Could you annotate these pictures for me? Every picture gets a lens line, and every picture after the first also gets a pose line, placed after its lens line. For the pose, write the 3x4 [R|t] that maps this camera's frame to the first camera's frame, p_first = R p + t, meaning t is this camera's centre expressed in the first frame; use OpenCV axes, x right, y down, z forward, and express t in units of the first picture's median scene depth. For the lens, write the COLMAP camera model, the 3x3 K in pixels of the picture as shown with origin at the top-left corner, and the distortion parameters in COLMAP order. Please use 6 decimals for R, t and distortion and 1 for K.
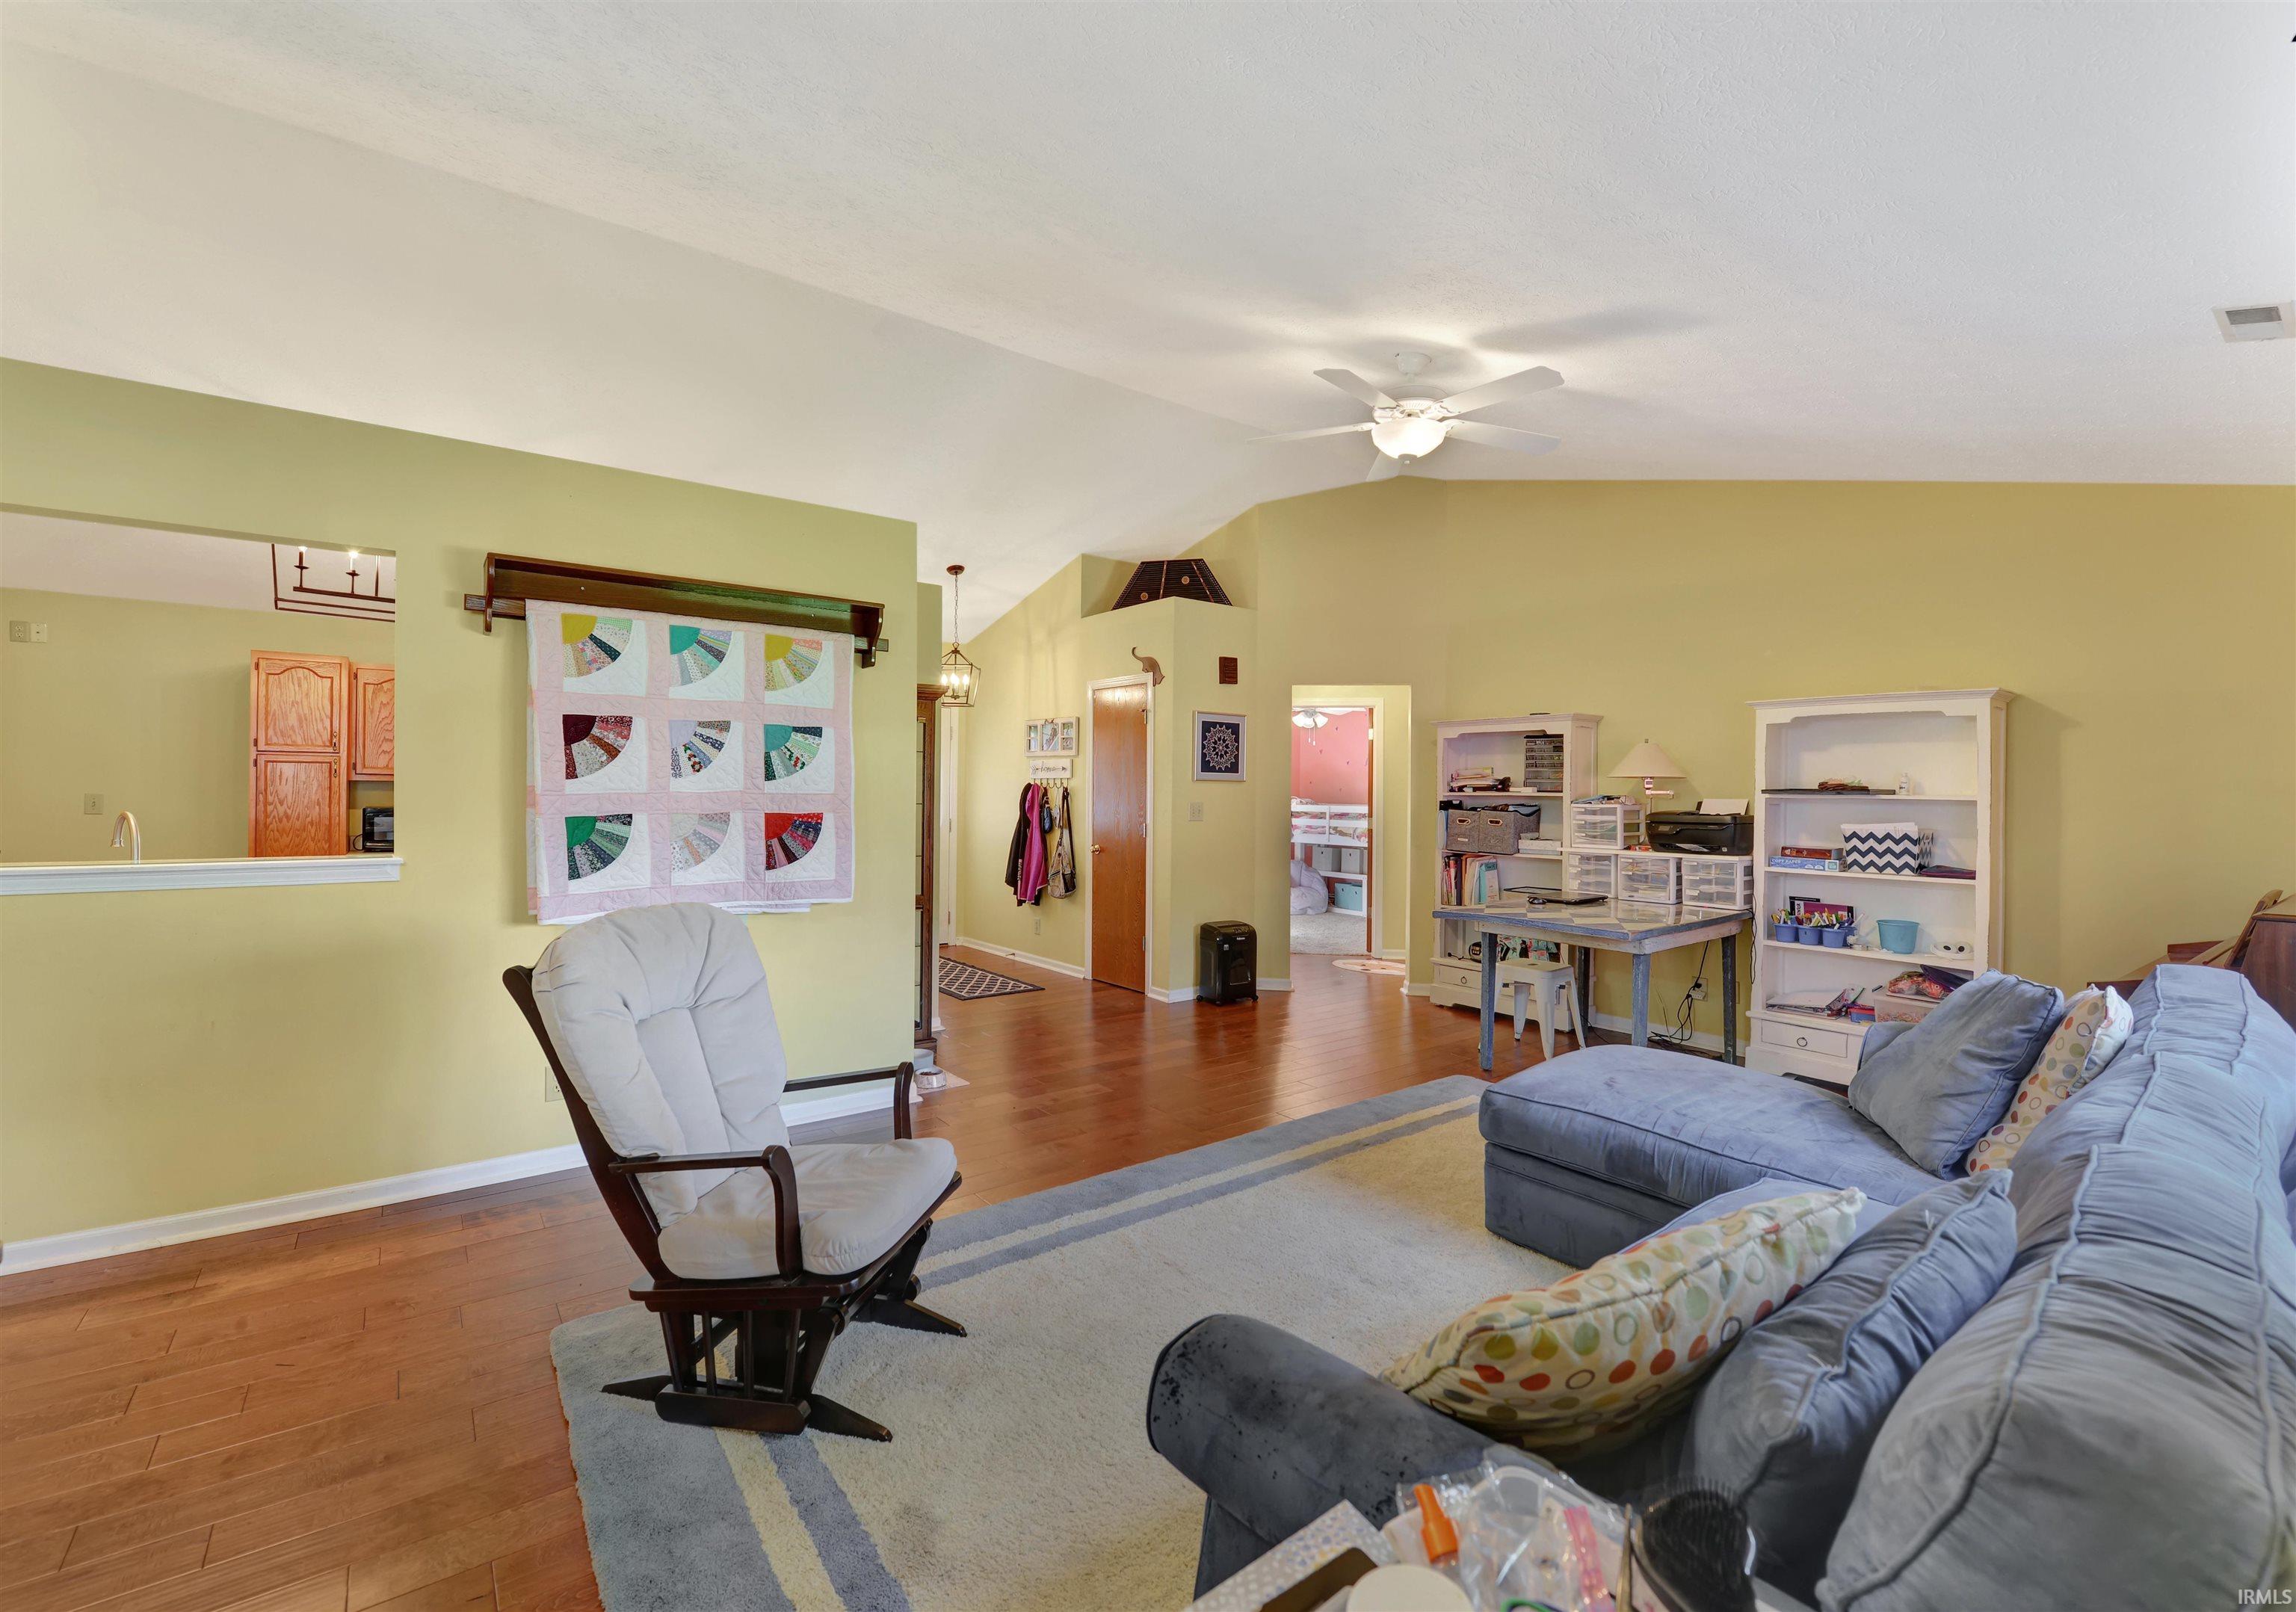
lens RADIAL K [[951.8, 0, 1138.3], [0, 951.8, 802.6], [0, 0, 1]] dist [0.000006, 0.000000]
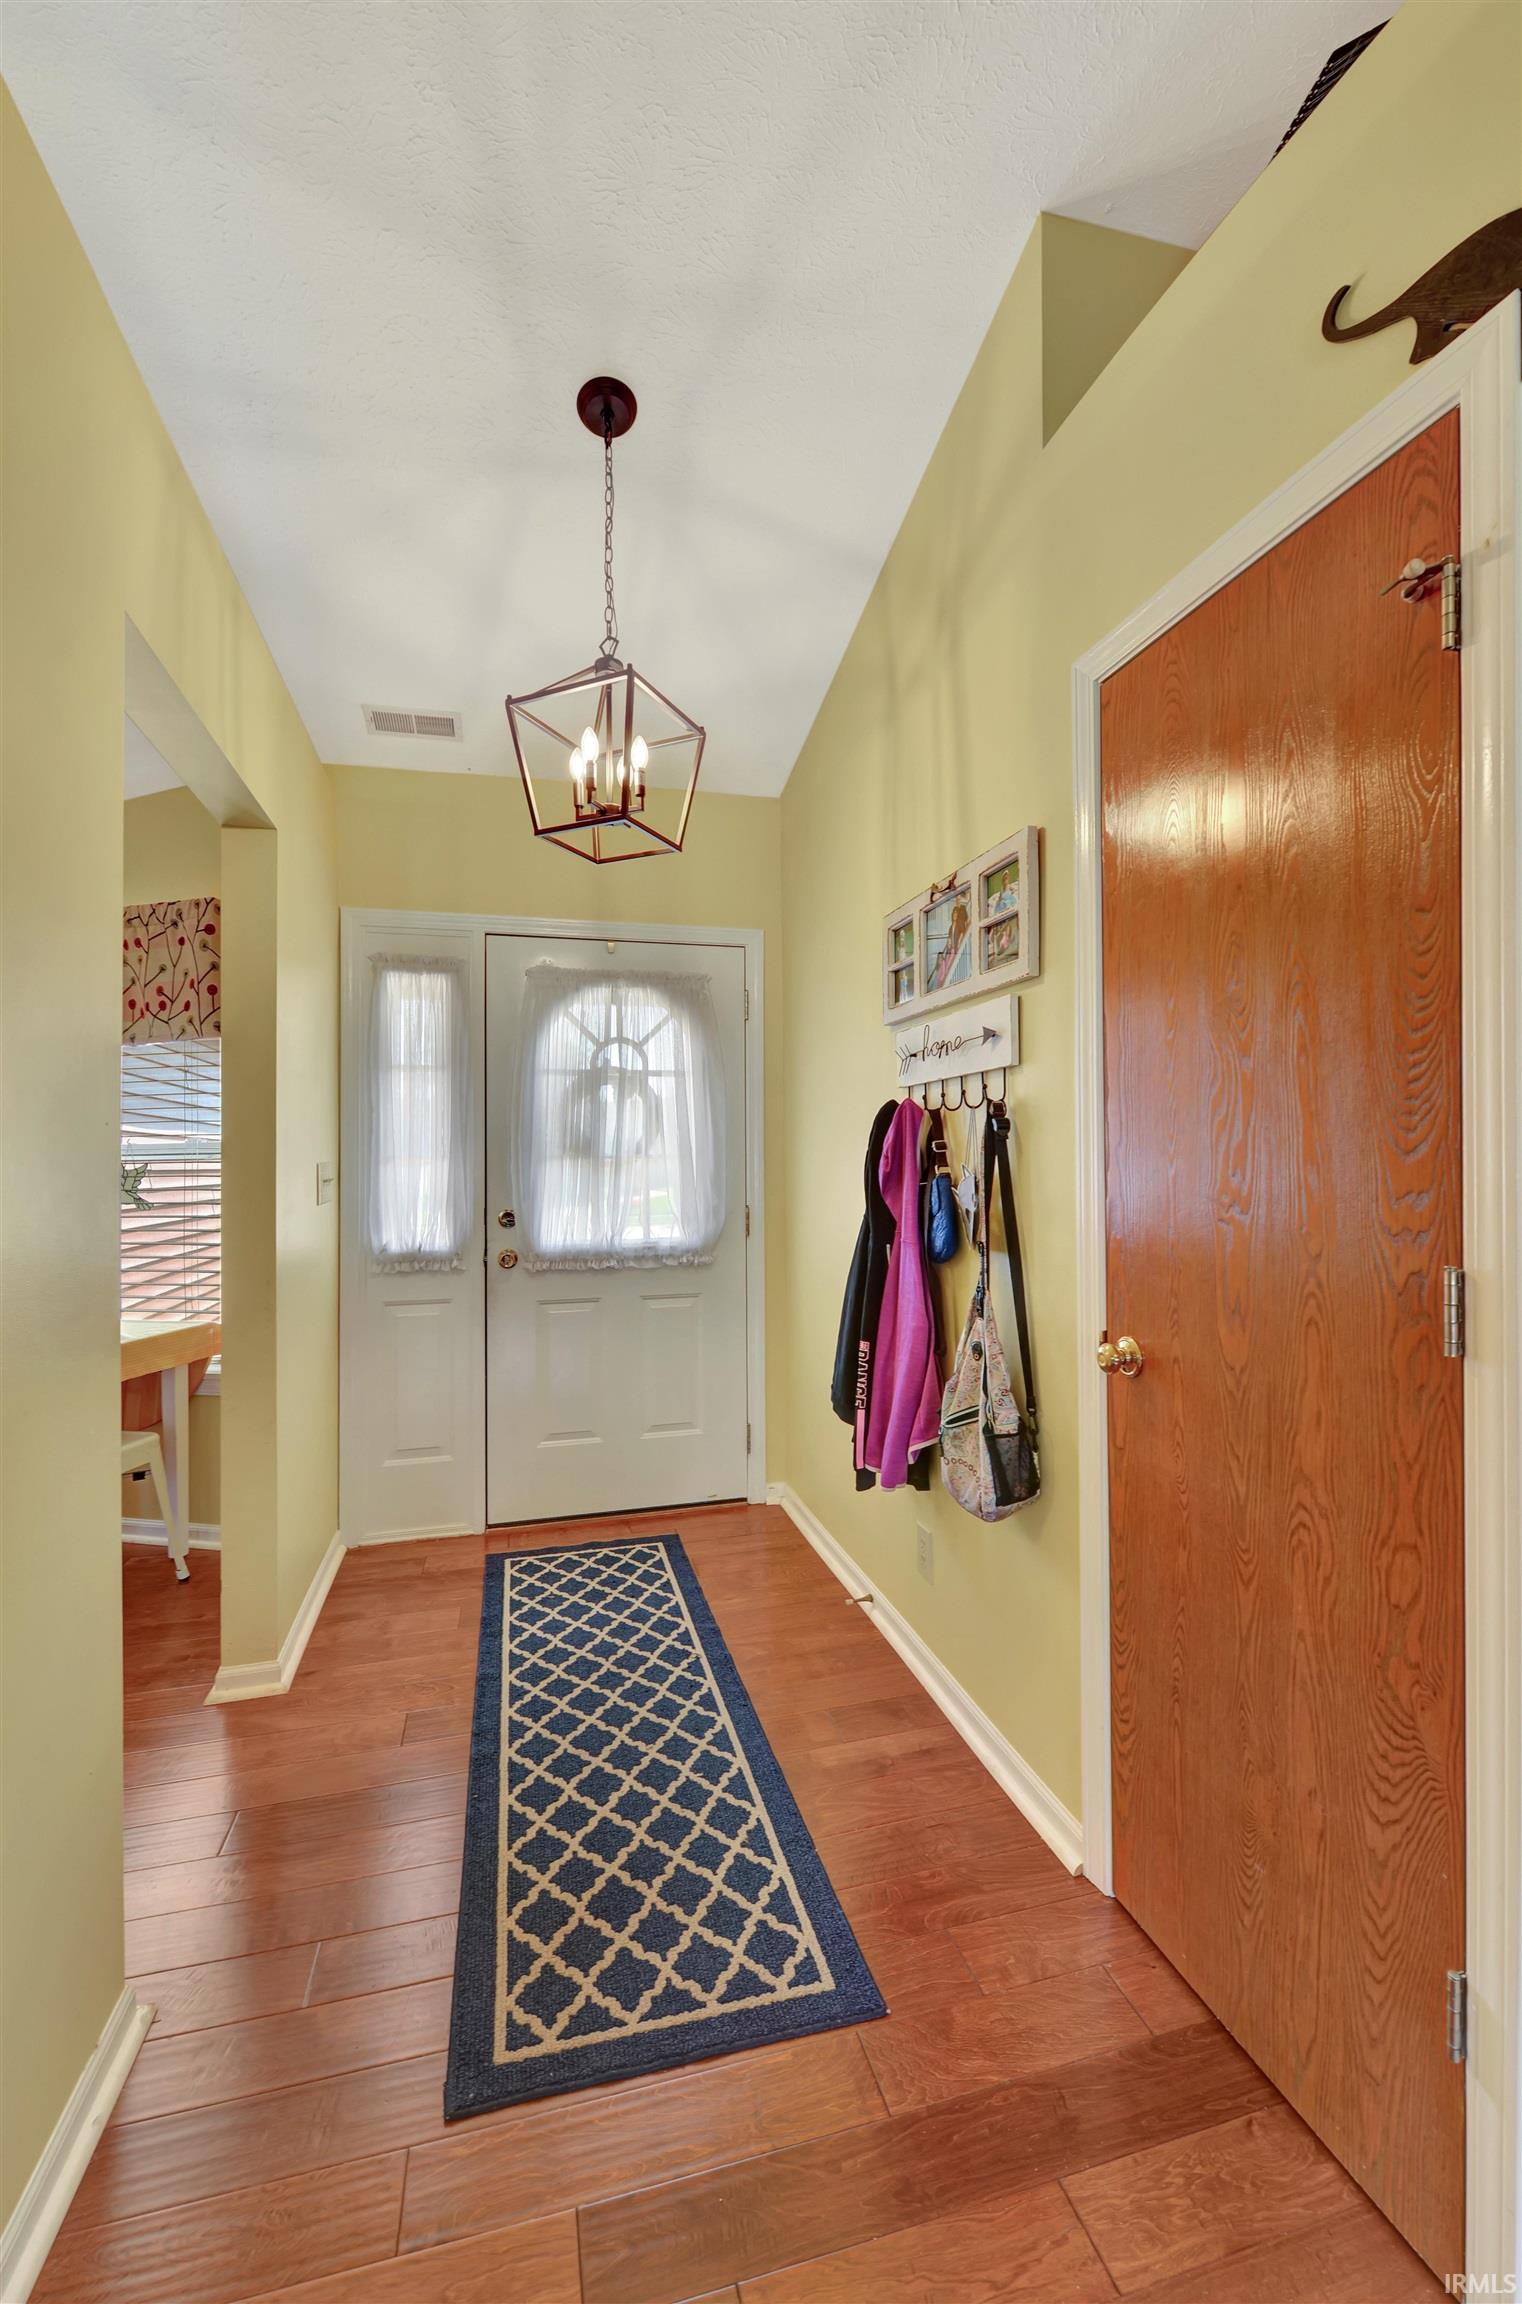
lens RADIAL K [[946.4, 0, 754.4], [0, 946.4, 1159.0], [0, 0, 1]] dist [0.002654, 0.000078]
pose [[0.920410, -0.017396, -0.390567, -0.034077], [0.014768, 0.999844, -0.009731, 0.001803], [0.390675, 0.003189, 0.920523, 0.711949]]
